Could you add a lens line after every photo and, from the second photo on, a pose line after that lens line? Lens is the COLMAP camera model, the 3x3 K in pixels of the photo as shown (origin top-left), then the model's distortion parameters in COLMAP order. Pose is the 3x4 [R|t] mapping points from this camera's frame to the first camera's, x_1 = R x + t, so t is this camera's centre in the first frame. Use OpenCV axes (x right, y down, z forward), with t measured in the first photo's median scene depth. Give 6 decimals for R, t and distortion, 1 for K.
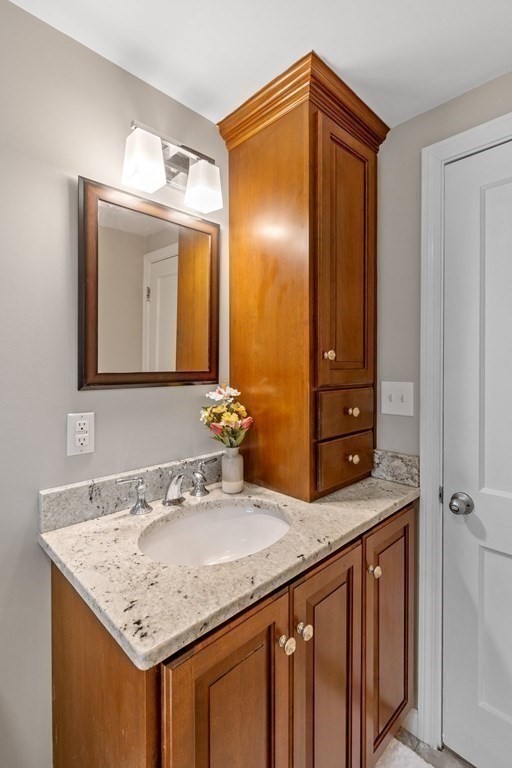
lens RADIAL K [[356.9, 0, 264.7], [0, 356.9, 382.4], [0, 0, 1]] dist [-0.000449, -0.000130]
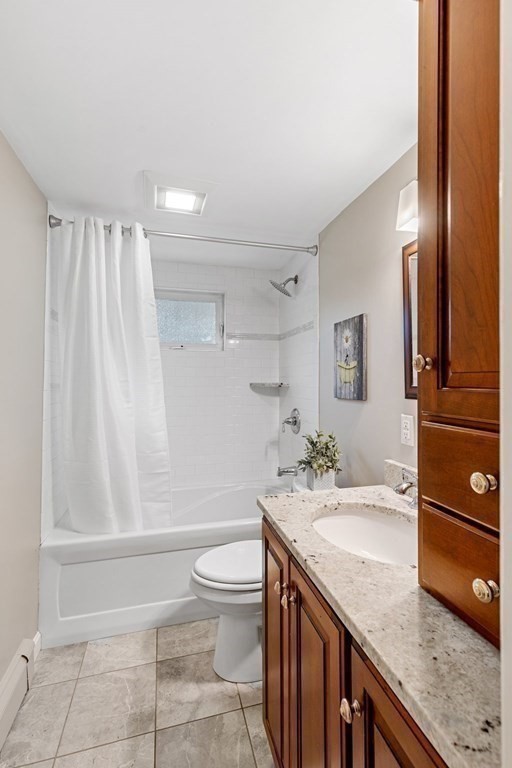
lens RADIAL K [[356.9, 0, 264.7], [0, 356.9, 382.4], [0, 0, 1]] dist [-0.000449, -0.000130]
pose [[-0.489203, 0.010255, -0.872110, 0.988276], [-0.039077, 0.998669, 0.033663, -0.067587], [0.871294, 0.050547, -0.488151, 1.220644]]
